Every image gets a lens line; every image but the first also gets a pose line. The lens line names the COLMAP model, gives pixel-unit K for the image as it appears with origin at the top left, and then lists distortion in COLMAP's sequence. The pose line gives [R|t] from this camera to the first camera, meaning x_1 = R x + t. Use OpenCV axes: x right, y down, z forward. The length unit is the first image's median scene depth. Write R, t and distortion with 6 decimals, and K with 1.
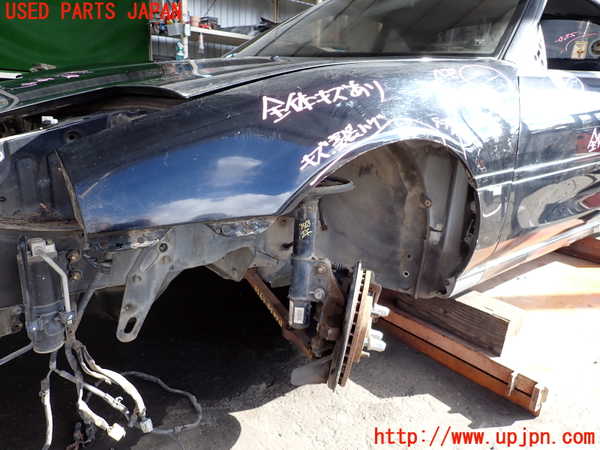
lens RADIAL K [[461.6, 0, 300.0], [0, 461.6, 225.0], [0, 0, 1]] dist [0.013316, 0.002434]
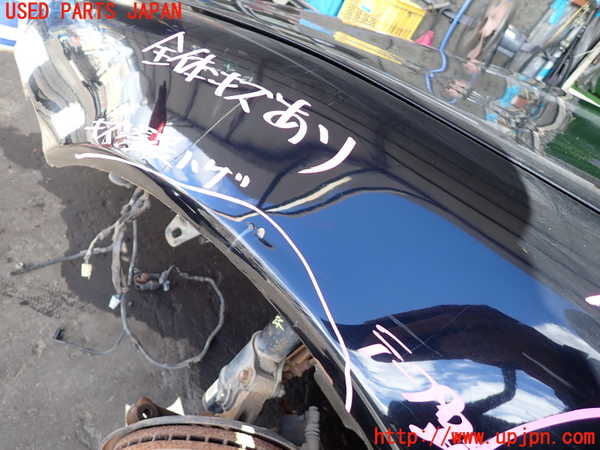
lens RADIAL K [[461.6, 0, 300.0], [0, 461.6, 225.0], [0, 0, 1]] dist [0.013316, 0.002434]
pose [[0.171564, 0.596118, -0.784353, 0.417753], [-0.660447, 0.660352, 0.357415, -0.301458], [0.731010, 0.456704, 0.506997, 0.635020]]
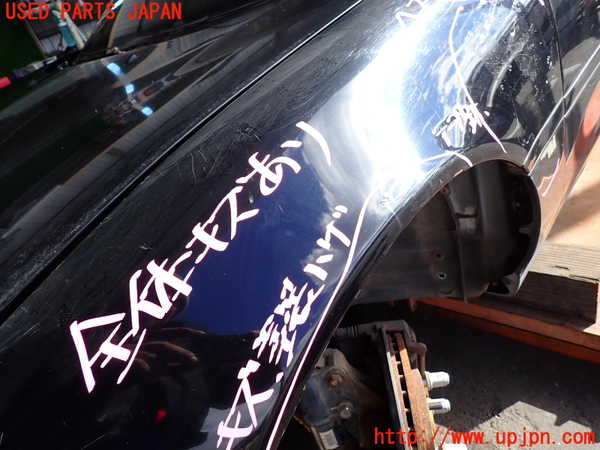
lens RADIAL K [[461.6, 0, 300.0], [0, 461.6, 225.0], [0, 0, 1]] dist [0.013316, 0.002434]
pose [[0.919786, -0.389779, -0.045459, 0.115314], [0.390106, 0.895638, 0.213657, -0.254631], [-0.042564, -0.214253, 0.975850, 0.416221]]
